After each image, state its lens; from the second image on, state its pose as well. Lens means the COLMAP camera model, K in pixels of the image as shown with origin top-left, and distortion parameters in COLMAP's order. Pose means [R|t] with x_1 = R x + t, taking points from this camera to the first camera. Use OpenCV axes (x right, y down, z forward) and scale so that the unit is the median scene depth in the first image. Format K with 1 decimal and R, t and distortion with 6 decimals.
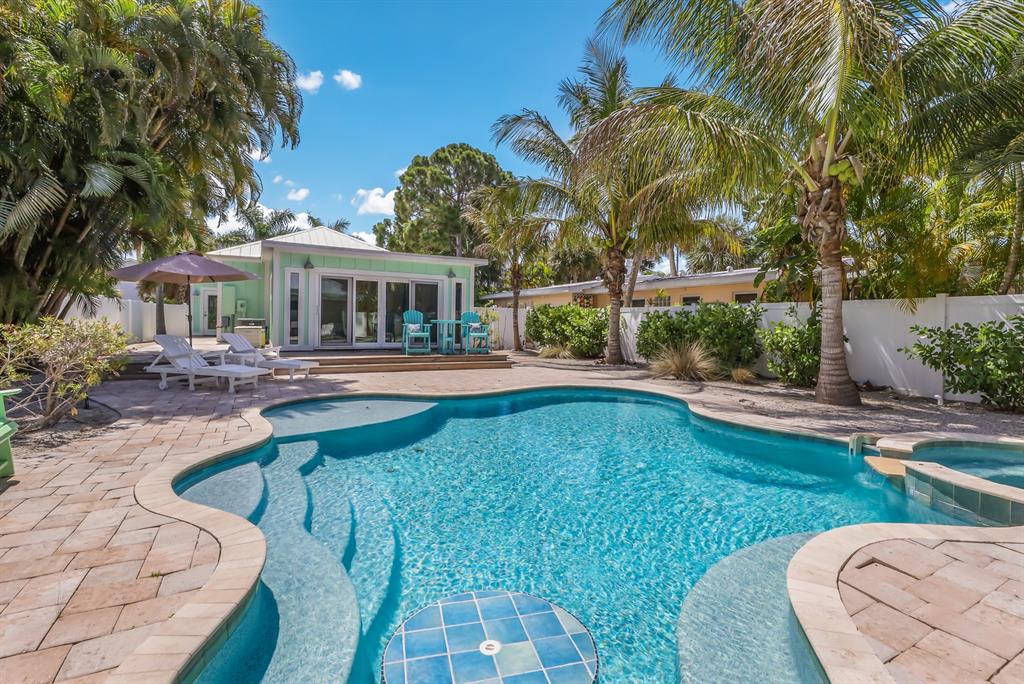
lens RADIAL K [[460.3, 0, 512.0], [0, 460.3, 342.0], [0, 0, 1]] dist [-0.037488, 0.000060]
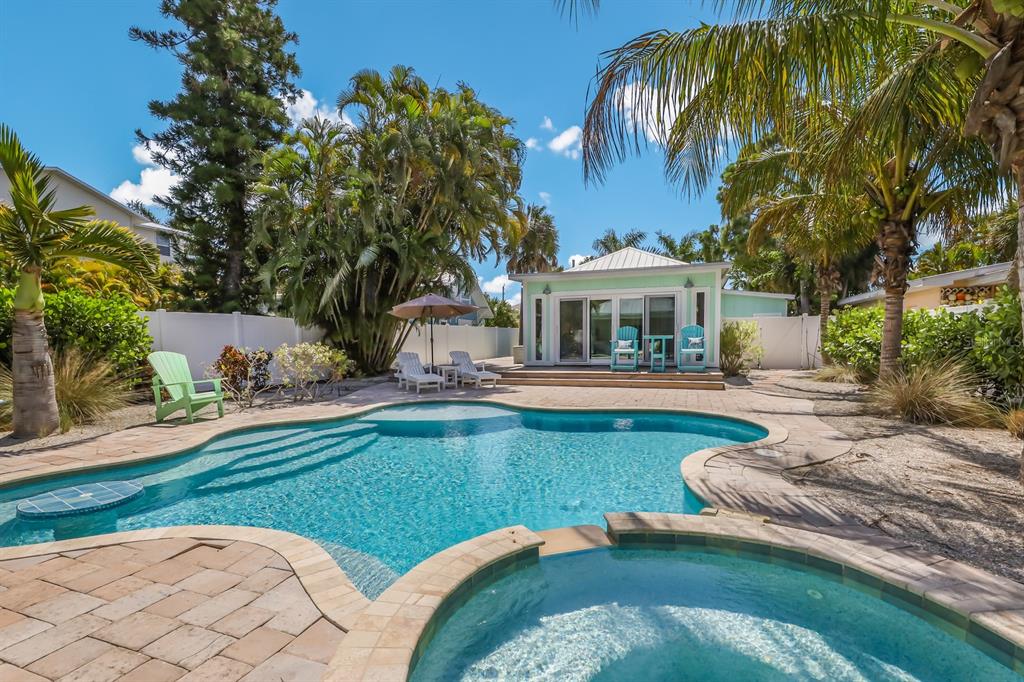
lens RADIAL K [[474.6, 0, 509.7], [0, 474.6, 368.6], [0, 0, 1]] dist [-0.001956, -0.000180]
pose [[0.664116, 0.019816, -0.747367, 0.386966], [-0.005836, 0.999756, 0.021323, 0.001437], [0.747607, -0.009799, 0.664069, 0.131649]]
